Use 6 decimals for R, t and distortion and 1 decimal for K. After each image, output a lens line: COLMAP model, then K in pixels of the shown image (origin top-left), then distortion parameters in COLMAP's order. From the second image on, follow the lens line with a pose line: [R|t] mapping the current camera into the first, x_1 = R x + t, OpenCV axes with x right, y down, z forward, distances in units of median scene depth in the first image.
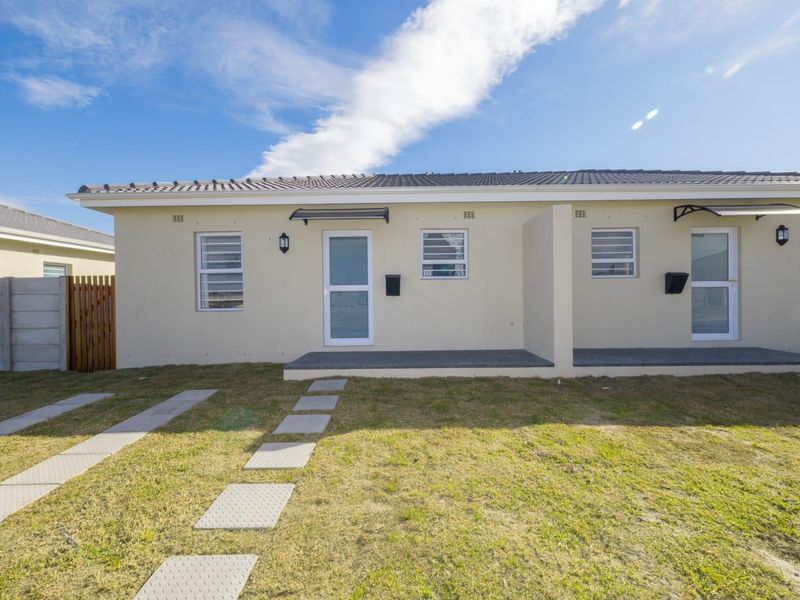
lens RADIAL K [[383.4, 0, 395.8], [0, 383.4, 302.6], [0, 0, 1]] dist [-0.000790, -0.000306]
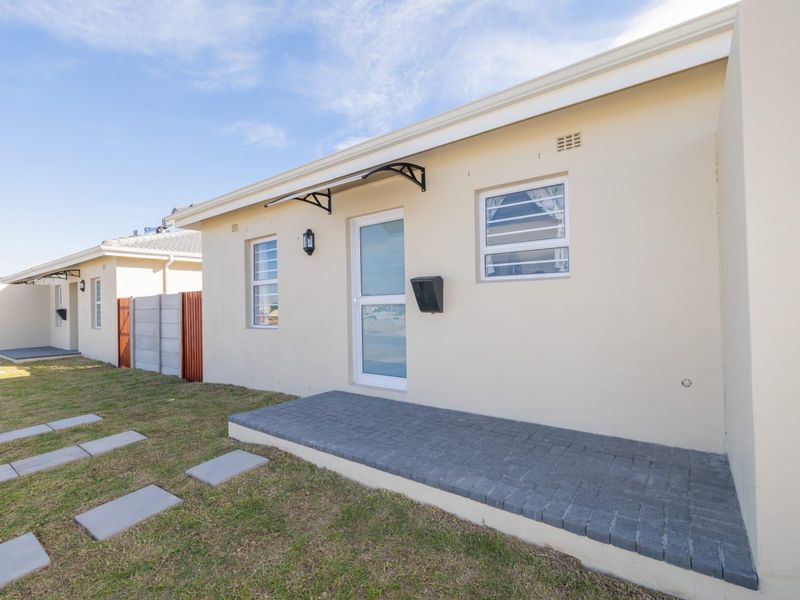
lens RADIAL K [[376.5, 0, 397.9], [0, 376.5, 299.4], [0, 0, 1]] dist [0.000040, 0.000317]
pose [[0.802115, -0.013649, -0.597013, 0.290669], [0.007684, 0.999892, -0.012535, -0.030631], [0.597120, 0.005466, 0.802133, 0.498049]]
